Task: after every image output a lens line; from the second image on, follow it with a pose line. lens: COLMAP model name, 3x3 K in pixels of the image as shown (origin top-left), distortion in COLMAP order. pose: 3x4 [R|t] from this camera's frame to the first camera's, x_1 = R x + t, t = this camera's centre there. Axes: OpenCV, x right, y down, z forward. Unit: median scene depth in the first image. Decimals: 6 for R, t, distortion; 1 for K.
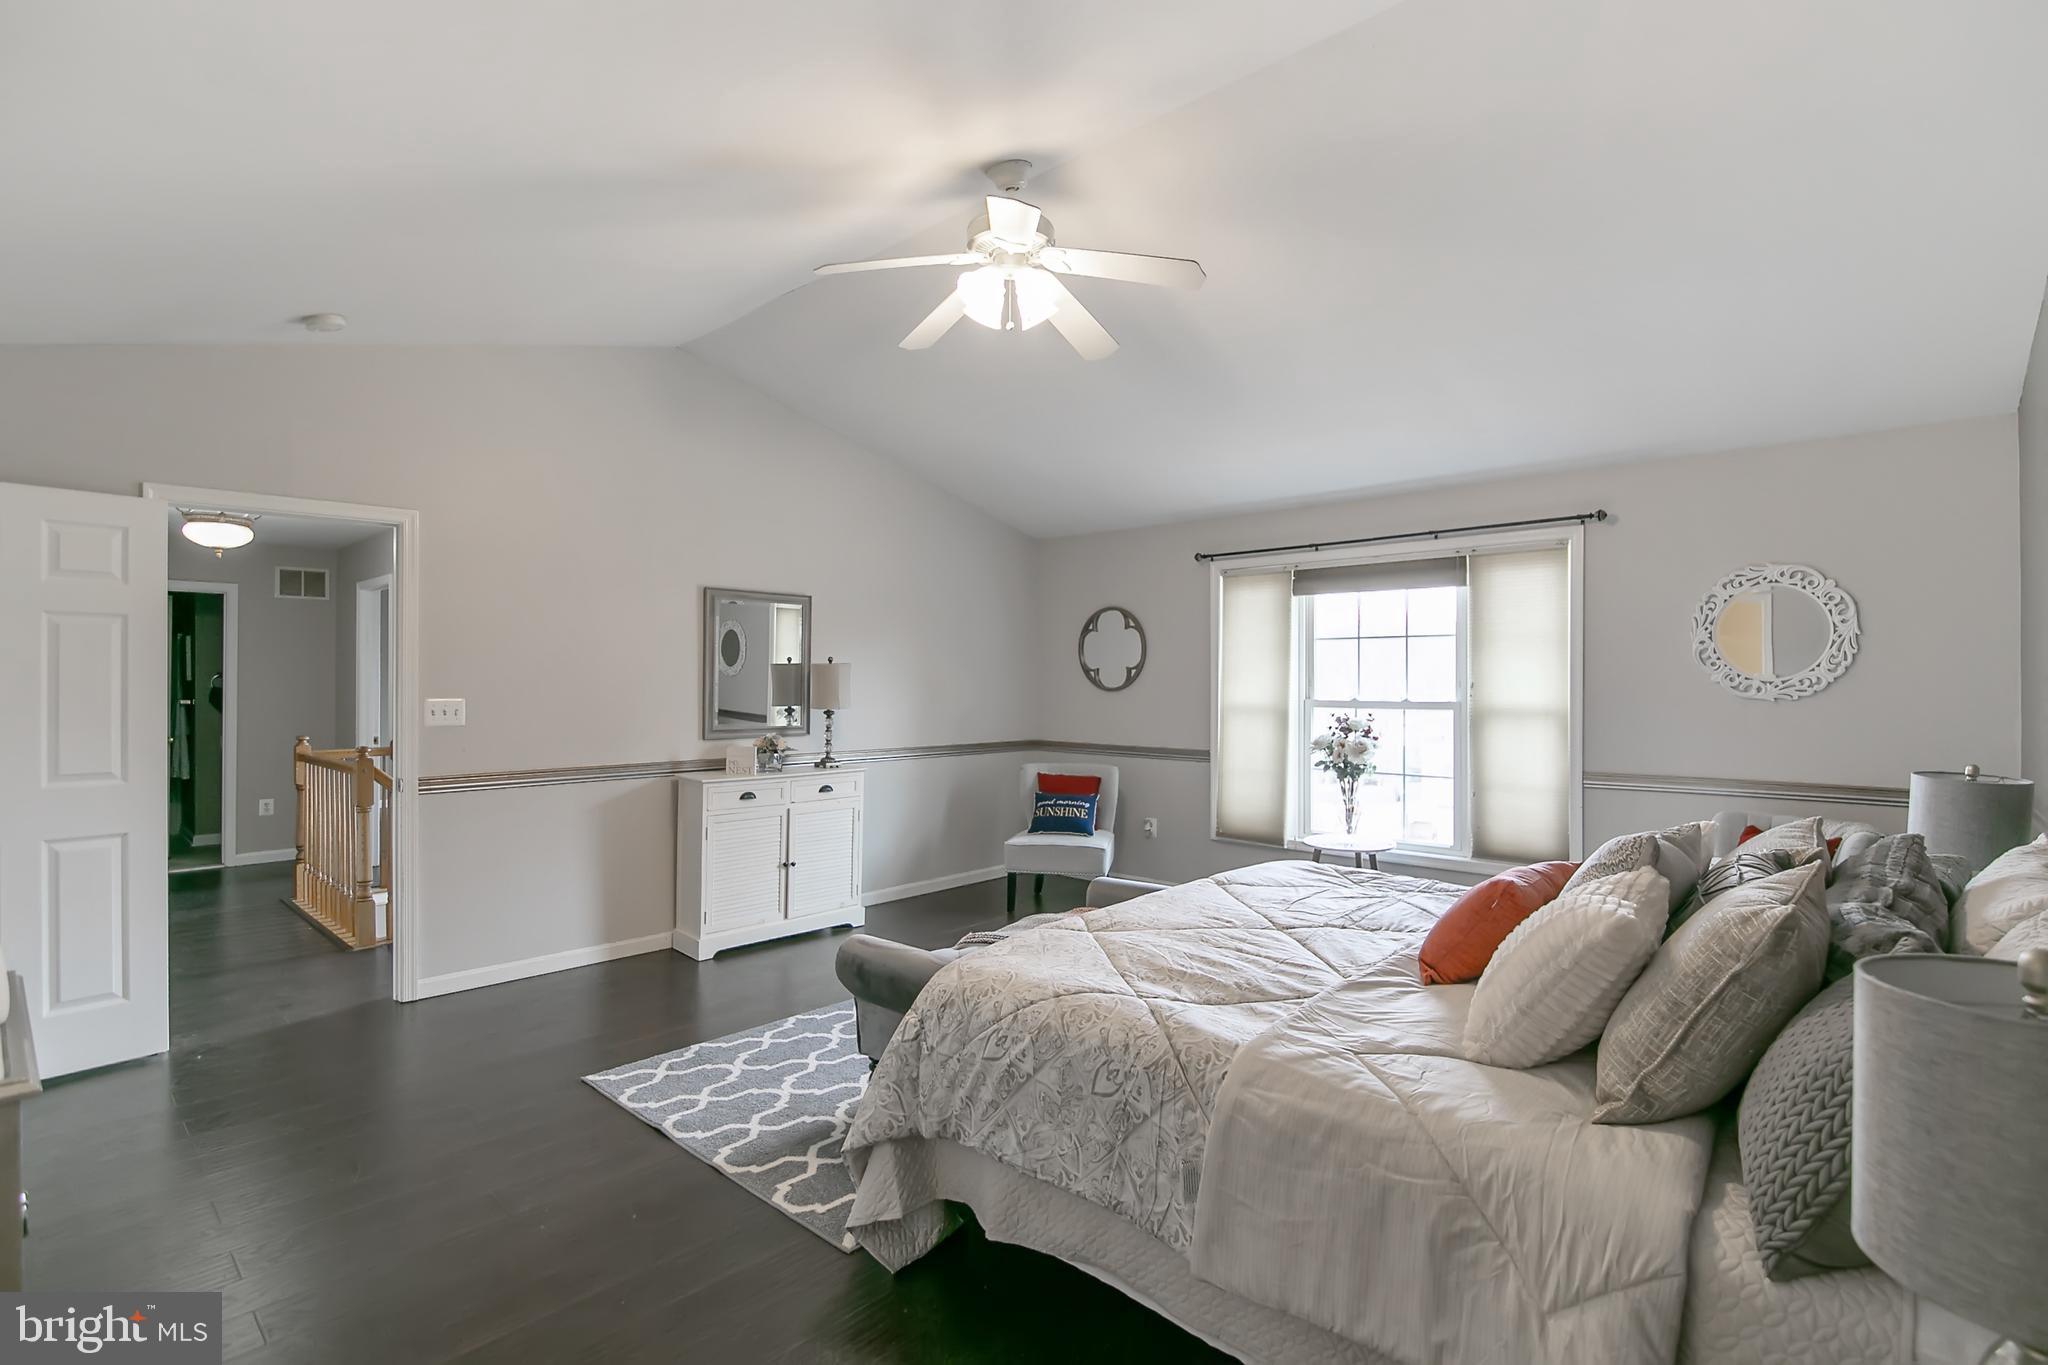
lens RADIAL K [[966.1, 0, 1035.8], [0, 966.1, 679.4], [0, 0, 1]] dist [-0.015156, 0.000176]
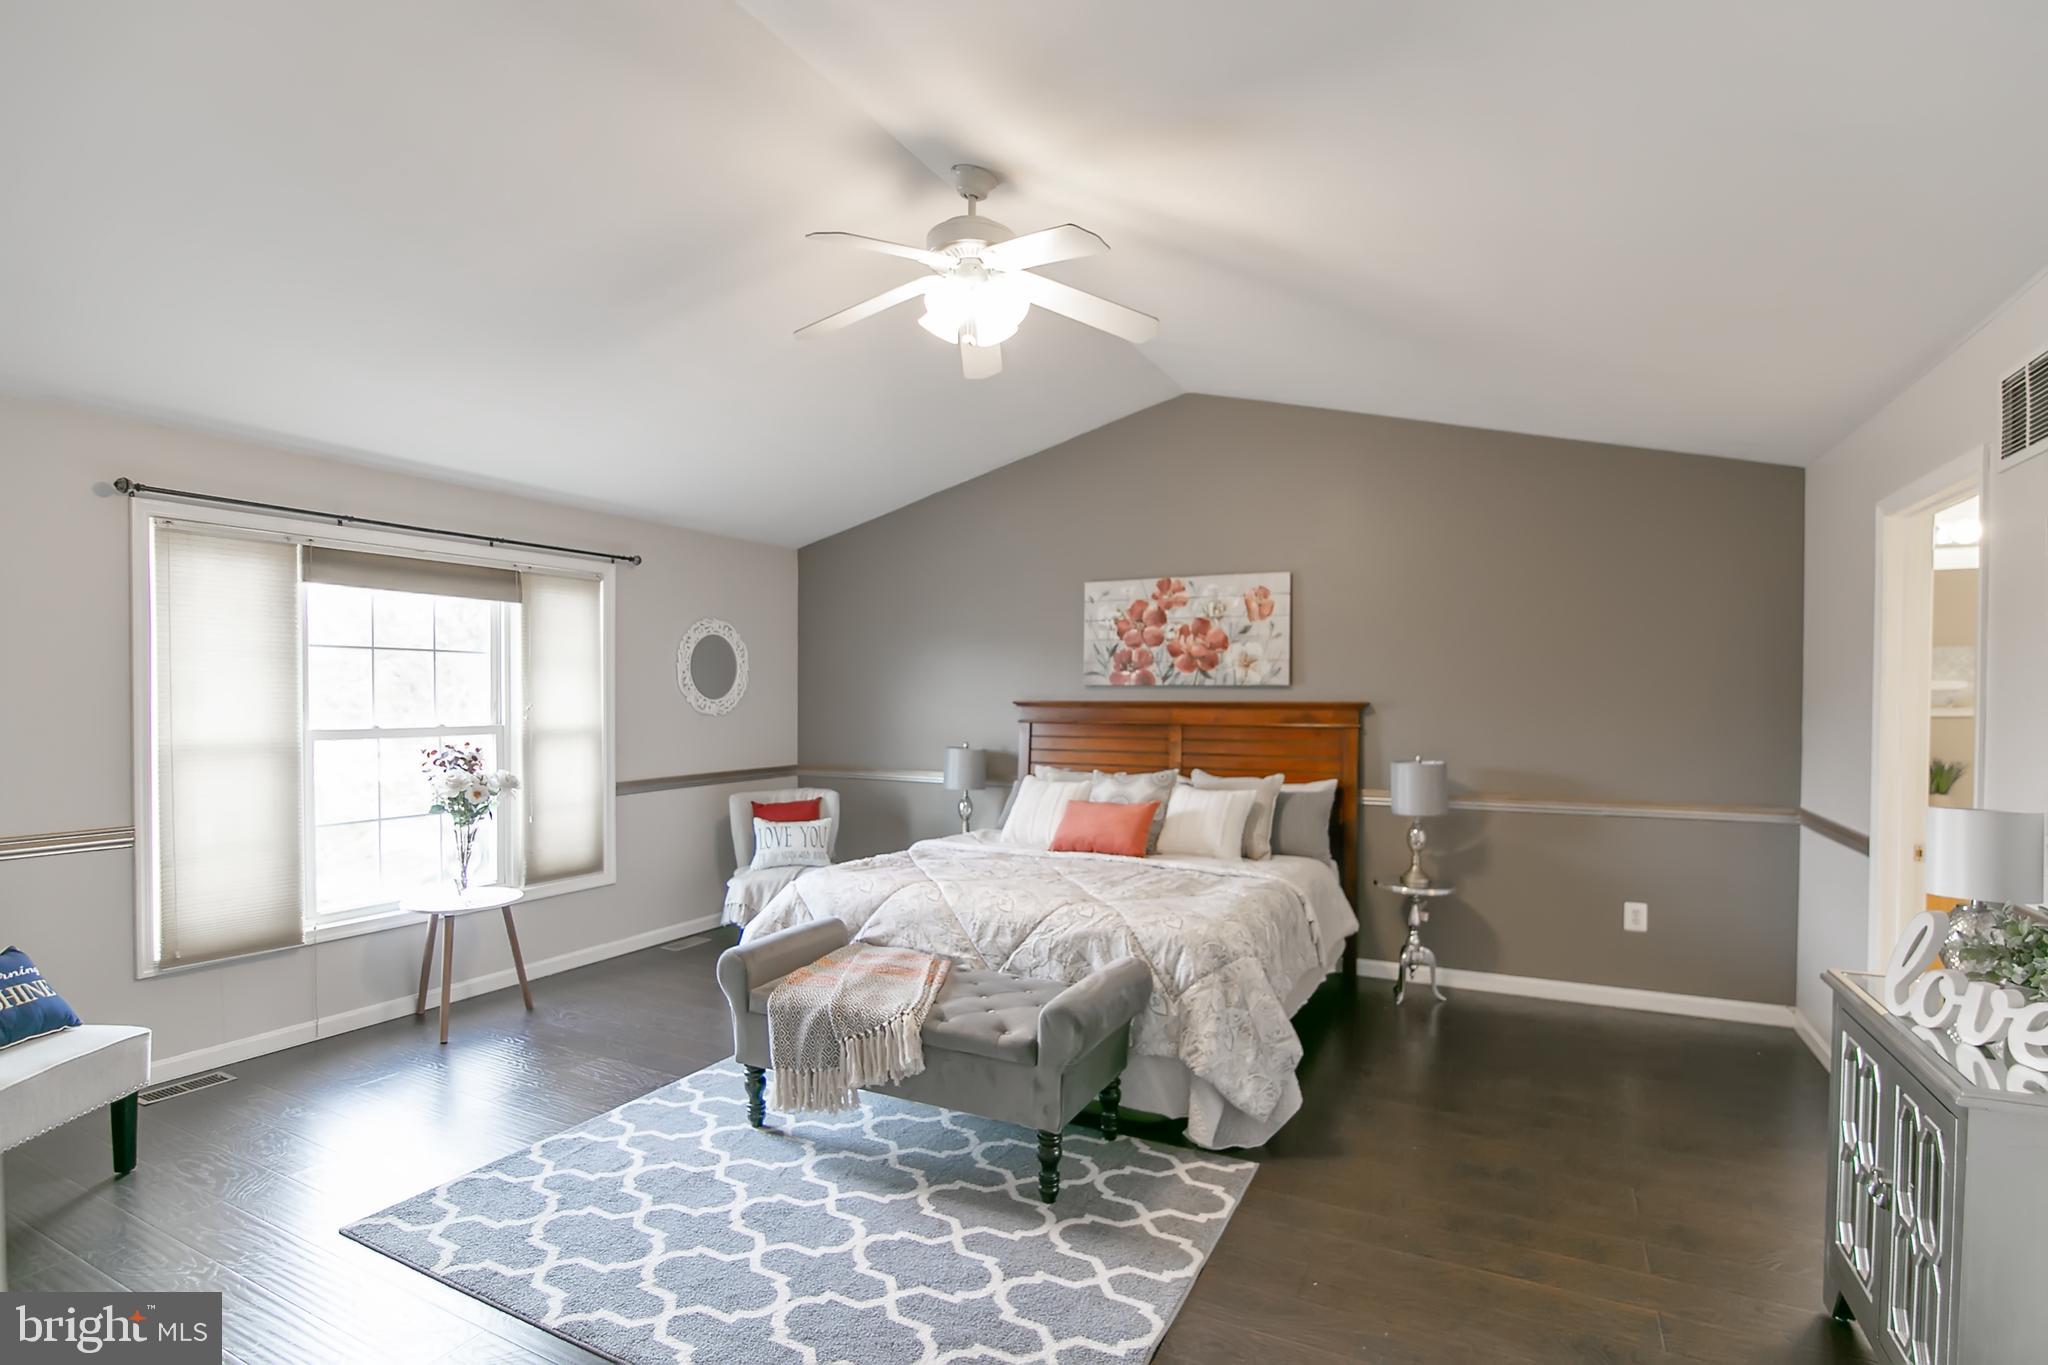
lens RADIAL K [[990.7, 0, 1048.3], [0, 990.7, 712.3], [0, 0, 1]] dist [-0.017760, 0.000445]
pose [[-0.290232, -0.019108, 0.956765, -0.623775], [-0.005281, 0.999817, 0.018366, -0.008999], [-0.956942, 0.000277, -0.290280, 0.761591]]
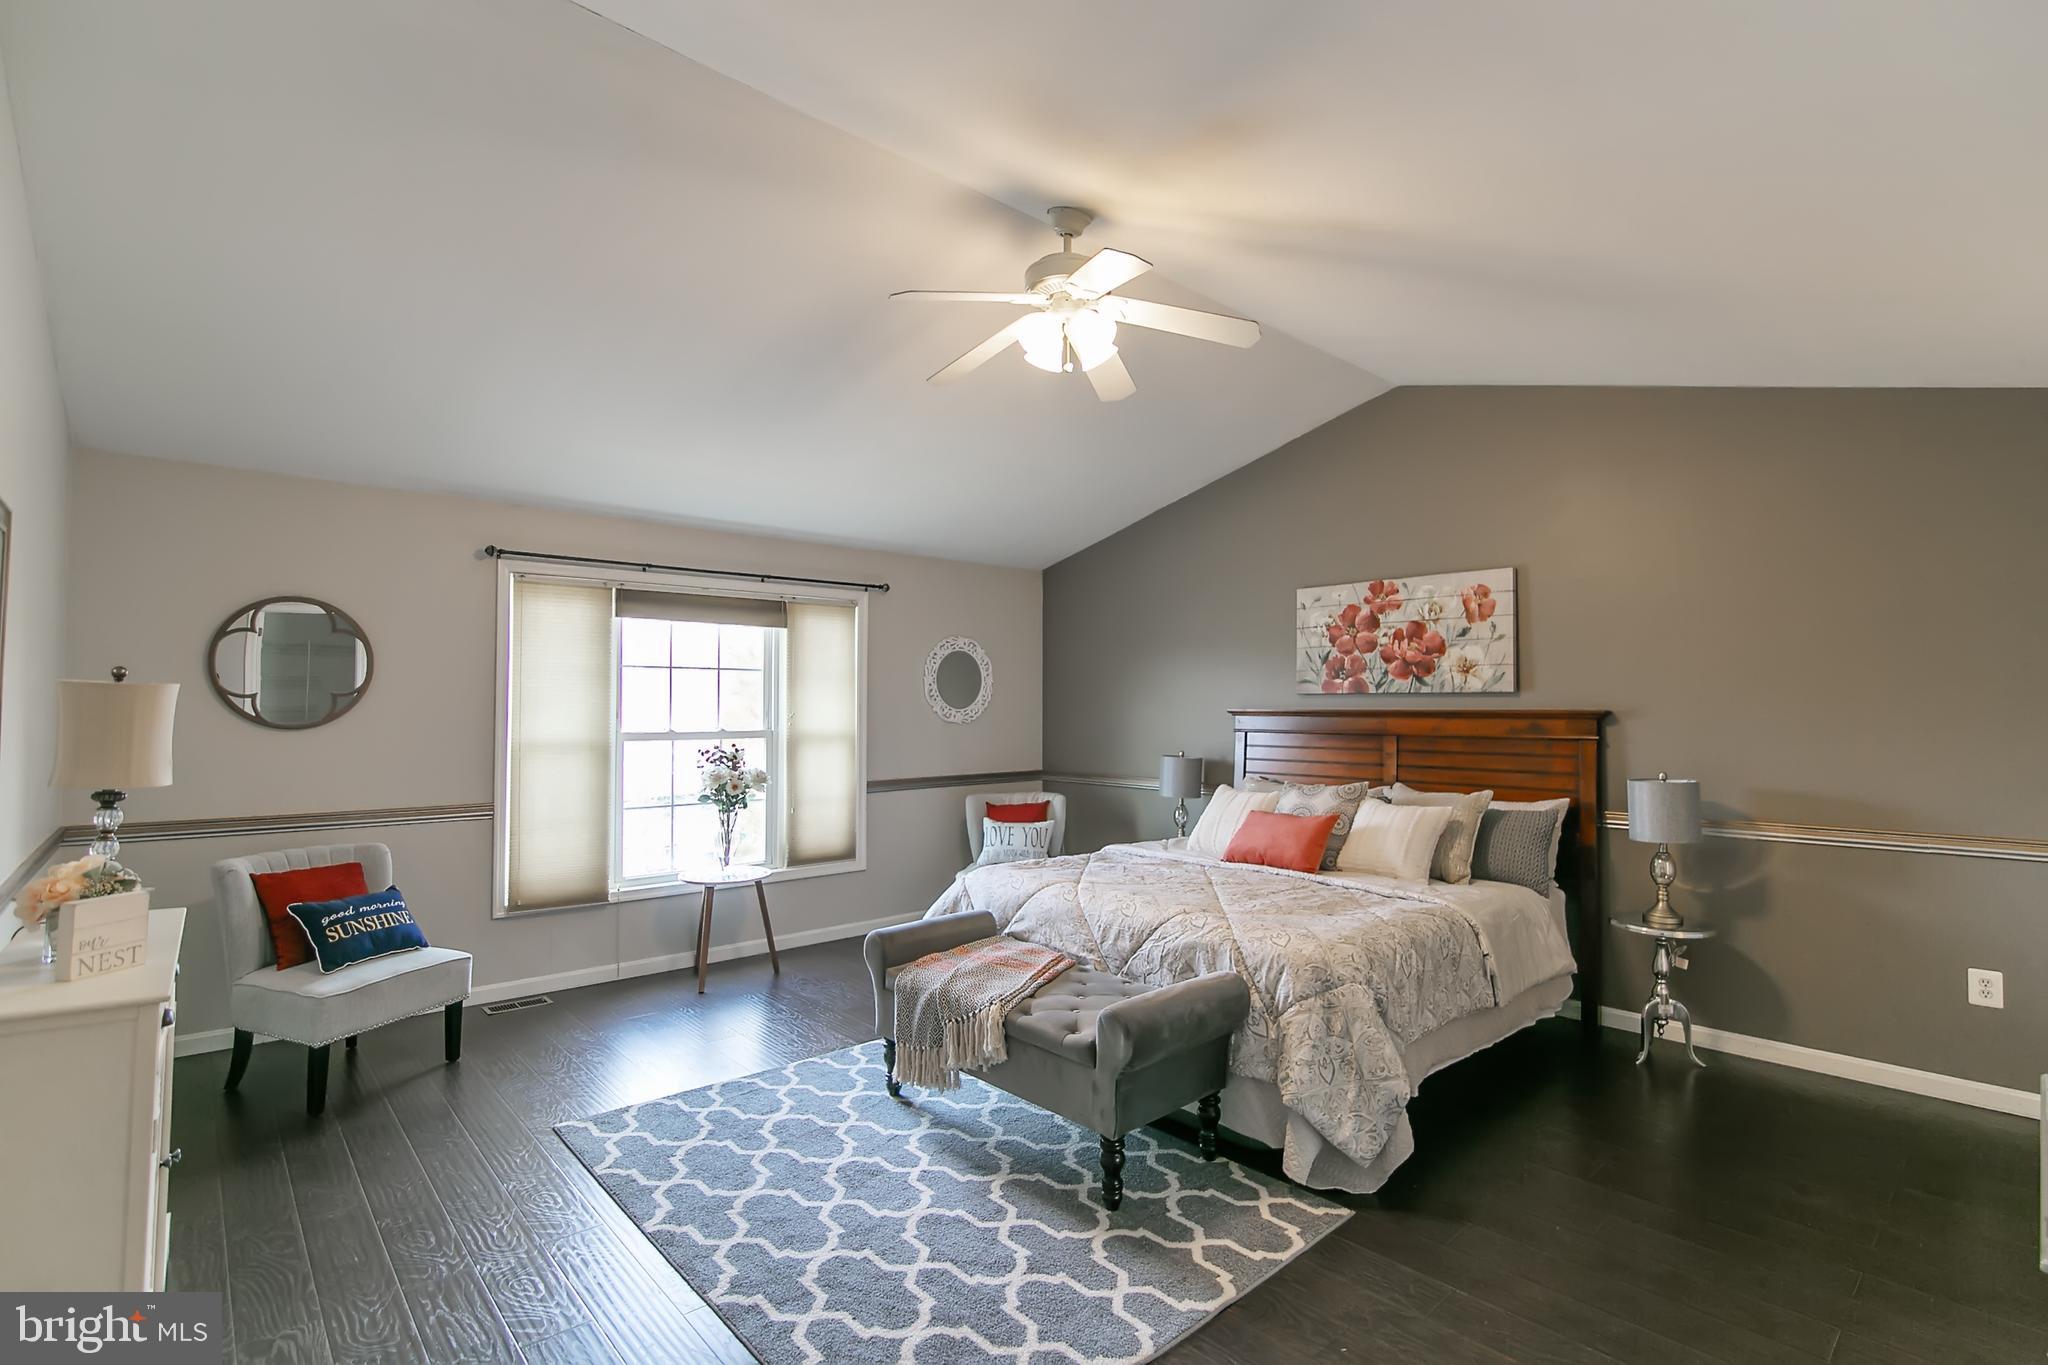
lens RADIAL K [[966.1, 0, 1035.8], [0, 966.1, 679.4], [0, 0, 1]] dist [-0.015156, 0.000176]
pose [[0.077515, 0.026051, 0.996651, -0.647917], [-0.002150, 0.999661, -0.025962, -0.006832], [-0.996989, -0.000130, 0.077544, 0.600425]]
